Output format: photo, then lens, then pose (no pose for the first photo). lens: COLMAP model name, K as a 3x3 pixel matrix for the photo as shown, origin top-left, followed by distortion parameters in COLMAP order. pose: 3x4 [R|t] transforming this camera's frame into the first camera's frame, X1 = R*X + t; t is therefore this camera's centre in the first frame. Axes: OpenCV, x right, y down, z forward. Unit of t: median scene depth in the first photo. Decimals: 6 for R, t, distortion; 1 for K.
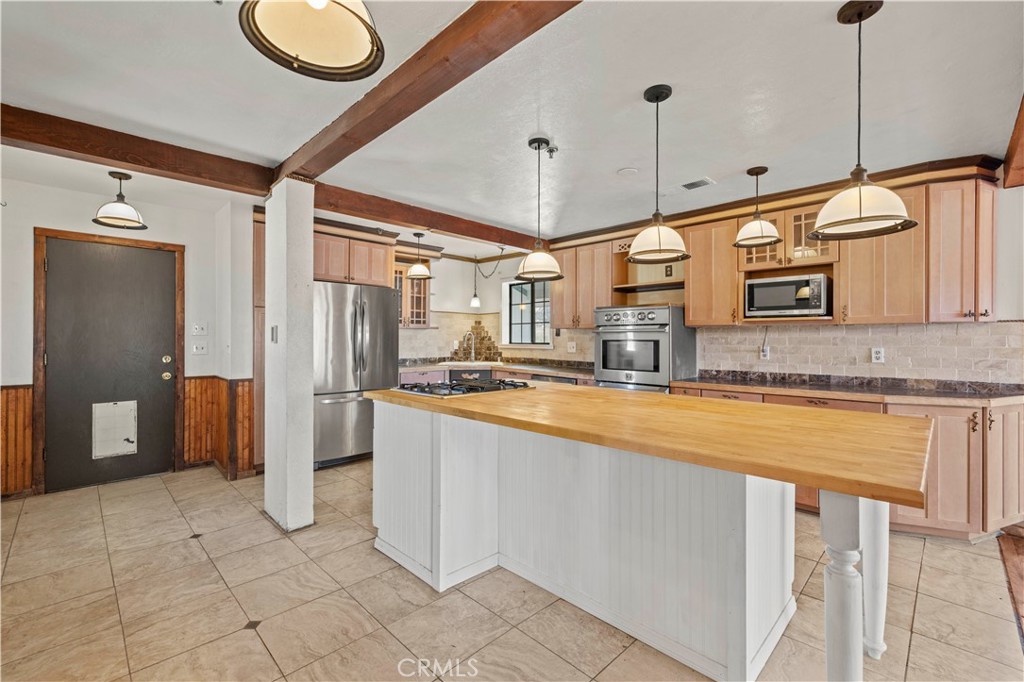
lens RADIAL K [[437.5, 0, 514.1], [0, 437.5, 335.8], [0, 0, 1]] dist [-0.000348, -0.000081]
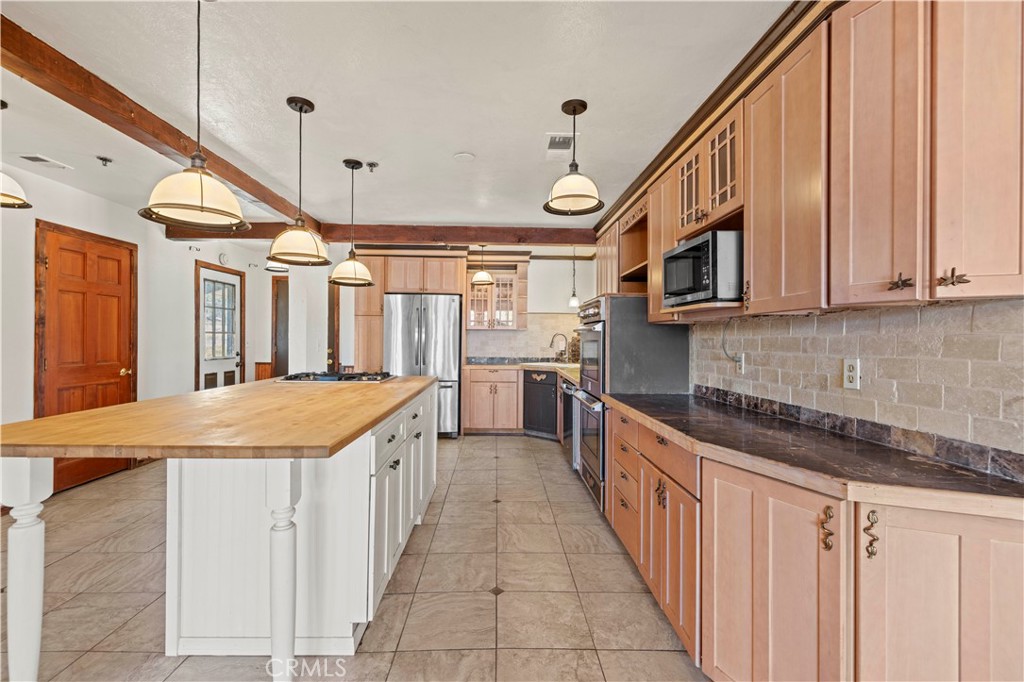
lens RADIAL K [[446.2, 0, 512.0], [0, 446.2, 341.0], [0, 0, 1]] dist [0.000014, -0.000043]
pose [[0.718321, 0.007960, -0.695666, 0.705484], [-0.003670, 0.999964, 0.007652, 0.003565], [0.695702, -0.002944, 0.718324, 0.282241]]
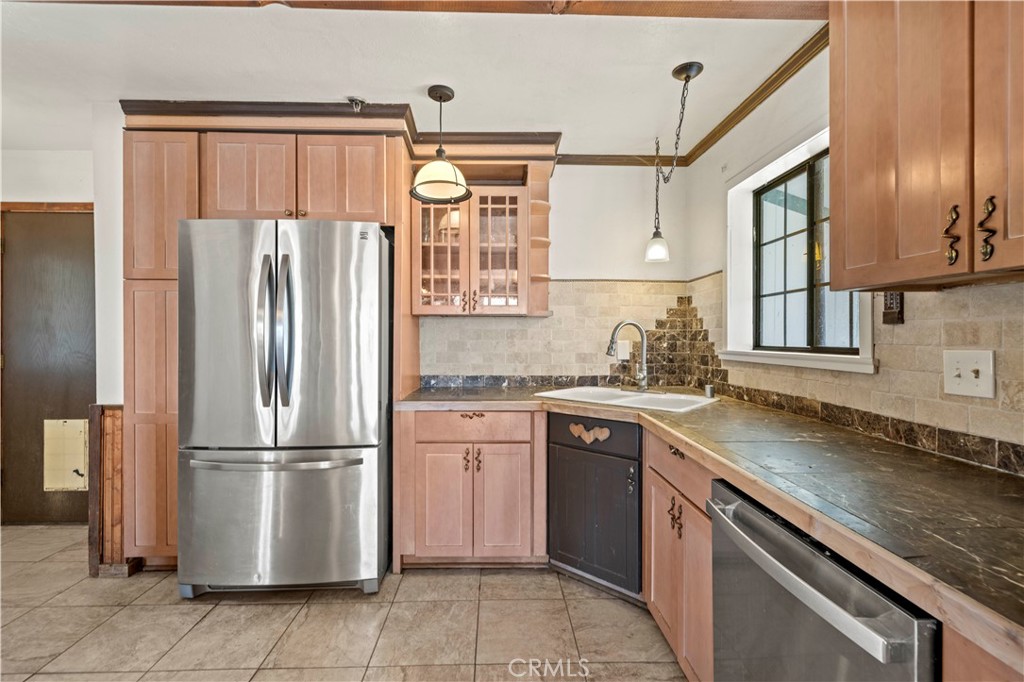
lens RADIAL K [[437.5, 0, 514.1], [0, 437.5, 335.8], [0, 0, 1]] dist [-0.000348, -0.000081]
pose [[0.718794, -0.004514, -0.695208, 0.150583], [0.004187, 0.999989, -0.002165, 0.009055], [0.695210, -0.001355, 0.718805, 0.849333]]
